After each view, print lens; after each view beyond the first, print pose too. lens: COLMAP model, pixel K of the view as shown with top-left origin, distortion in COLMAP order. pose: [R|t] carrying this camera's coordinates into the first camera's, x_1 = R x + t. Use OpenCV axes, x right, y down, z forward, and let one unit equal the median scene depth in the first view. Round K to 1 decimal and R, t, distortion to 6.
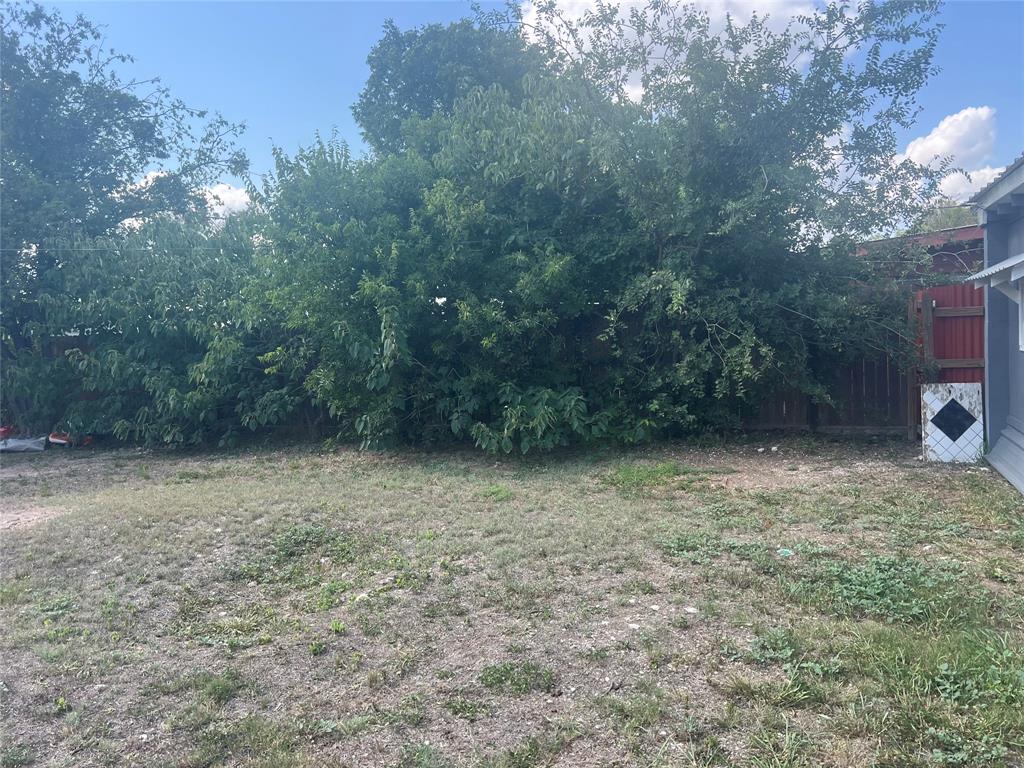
lens RADIAL K [[769.4, 0, 504.4], [0, 769.4, 382.8], [0, 0, 1]] dist [0.039685, -0.047123]
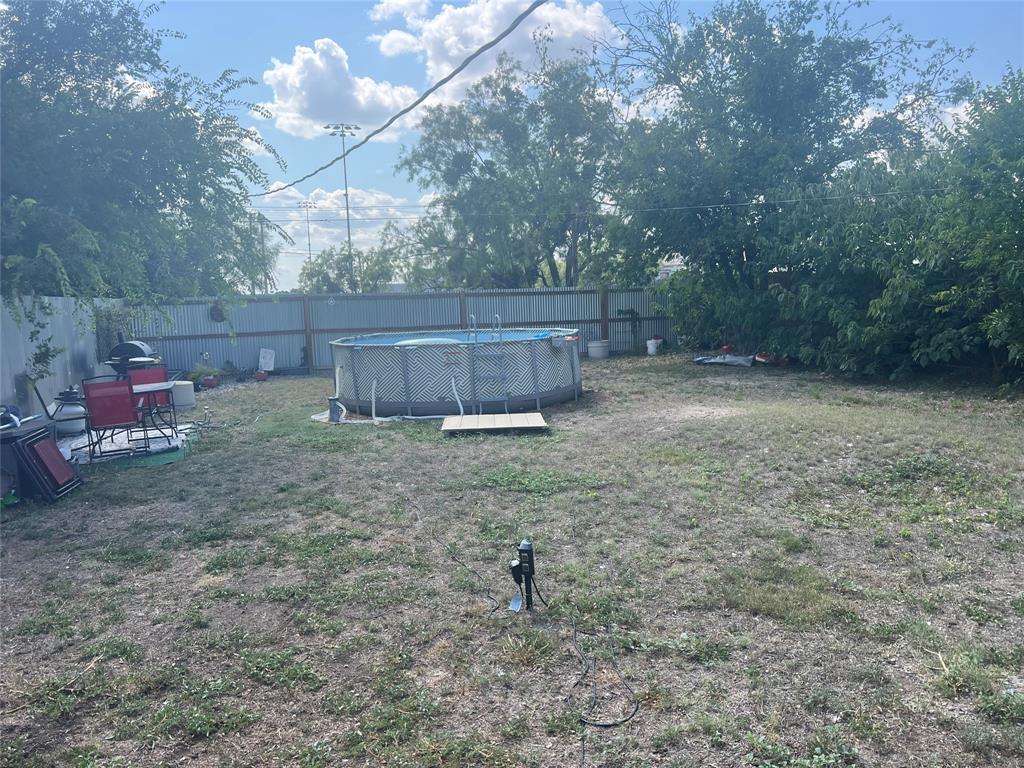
lens RADIAL K [[770.3, 0, 508.3], [0, 770.3, 396.1], [0, 0, 1]] dist [0.067557, -0.088189]
pose [[0.636179, 0.131678, -0.760222, 0.114045], [-0.052786, 0.990448, 0.127383, -0.002834], [0.769734, -0.040909, 0.637053, -0.085963]]
